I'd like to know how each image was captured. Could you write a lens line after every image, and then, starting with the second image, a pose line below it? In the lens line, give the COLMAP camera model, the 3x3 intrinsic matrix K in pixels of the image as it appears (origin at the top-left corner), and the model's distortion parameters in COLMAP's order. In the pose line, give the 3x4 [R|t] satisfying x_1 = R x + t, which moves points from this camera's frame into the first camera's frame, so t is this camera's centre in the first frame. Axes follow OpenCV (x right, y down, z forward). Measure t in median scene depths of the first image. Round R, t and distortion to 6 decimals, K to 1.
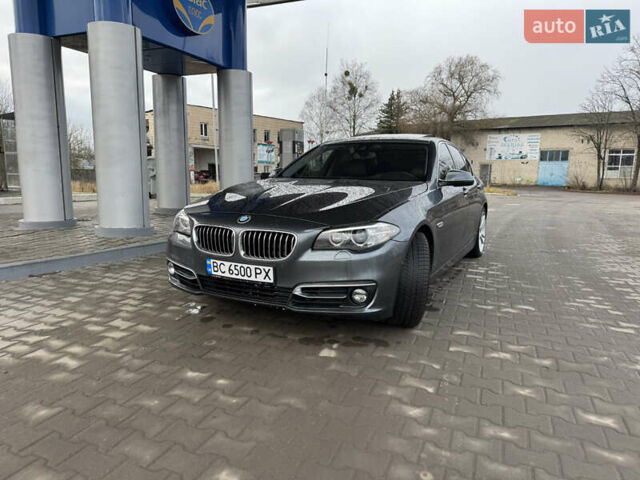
lens RADIAL K [[447.5, 0, 320.0], [0, 447.5, 240.0], [0, 0, 1]] dist [0.071188, -0.098076]
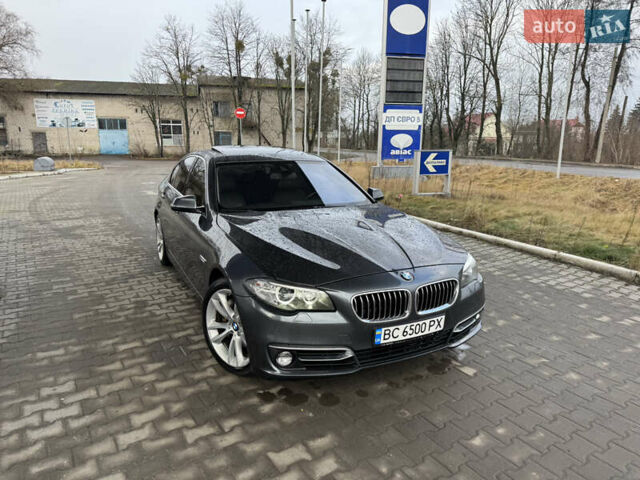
lens RADIAL K [[450.0, 0, 324.2], [0, 450.0, 236.7], [0, 0, 1]] dist [0.037605, -0.045224]
pose [[0.579023, -0.182592, 0.794603, -0.879118], [0.126325, 0.982922, 0.133814, -0.242233], [-0.805466, 0.022897, 0.592200, 0.487178]]
